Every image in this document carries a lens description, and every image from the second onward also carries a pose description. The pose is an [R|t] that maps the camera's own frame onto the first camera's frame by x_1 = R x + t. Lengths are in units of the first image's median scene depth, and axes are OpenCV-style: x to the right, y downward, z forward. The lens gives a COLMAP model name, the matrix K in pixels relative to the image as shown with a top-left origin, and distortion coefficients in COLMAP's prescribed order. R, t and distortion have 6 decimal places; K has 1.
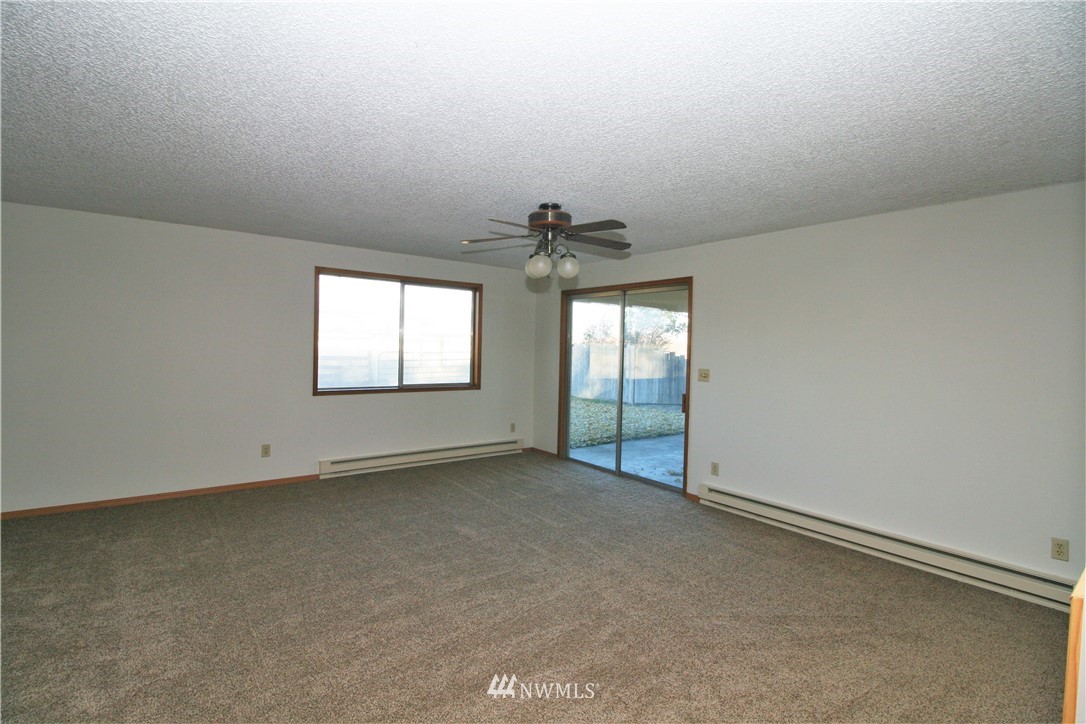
lens RADIAL K [[505.0, 0, 535.5], [0, 505.0, 354.8], [0, 0, 1]] dist [-0.008378, -0.007387]
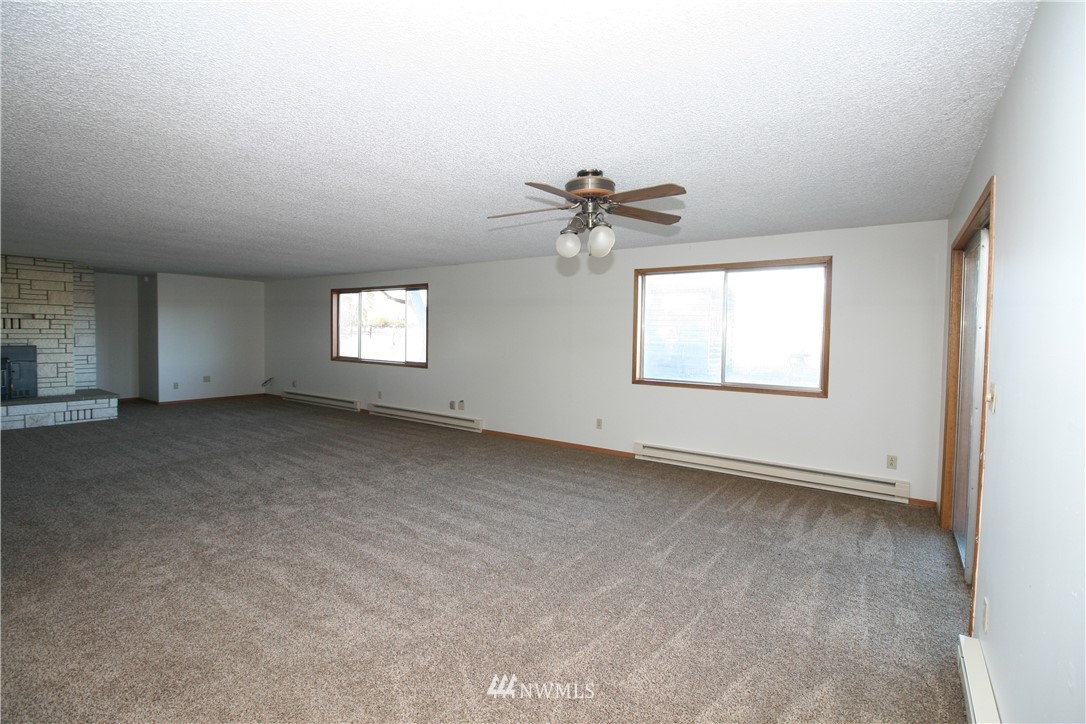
lens RADIAL K [[505.0, 0, 536.4], [0, 505.0, 351.5], [0, 0, 1]] dist [-0.008378, -0.007387]
pose [[0.298808, 0.013338, -0.954220, 0.562518], [-0.025674, 0.999653, 0.005934, 0.007775], [0.953968, 0.022726, 0.299047, 0.441064]]
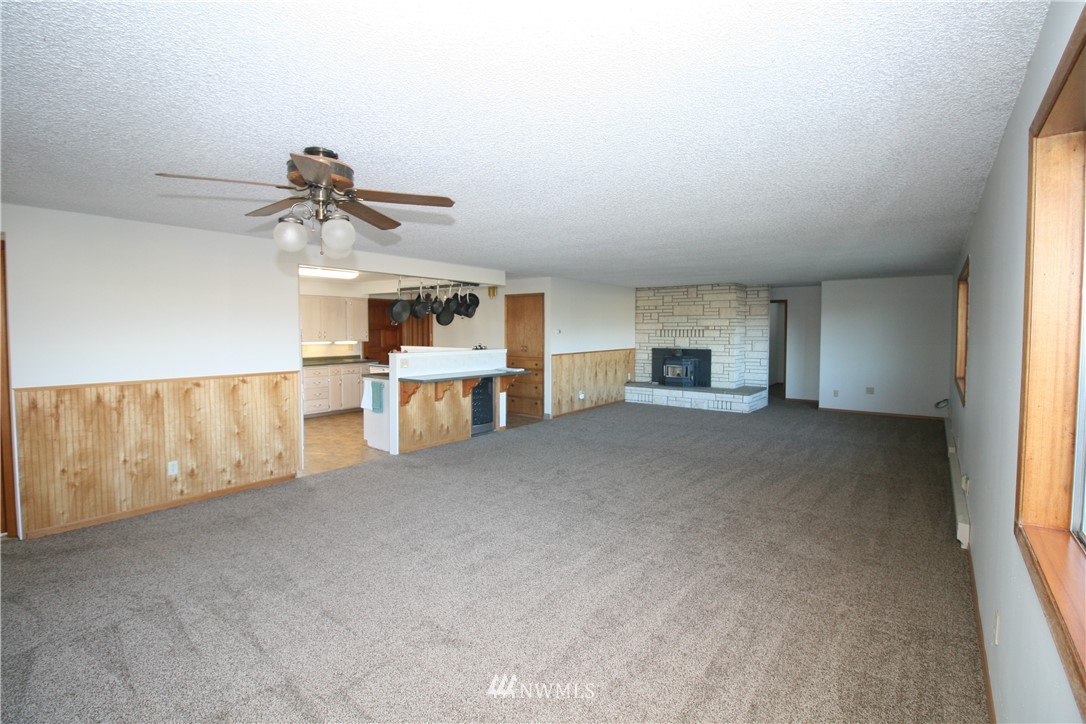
lens RADIAL K [[505.0, 0, 537.4], [0, 505.0, 353.1], [0, 0, 1]] dist [-0.008378, -0.007387]
pose [[-0.966838, -0.011838, -0.255118, -0.062814], [-0.027598, 0.997918, 0.058285, -0.043679], [0.253897, 0.063393, -0.965152, 1.192868]]
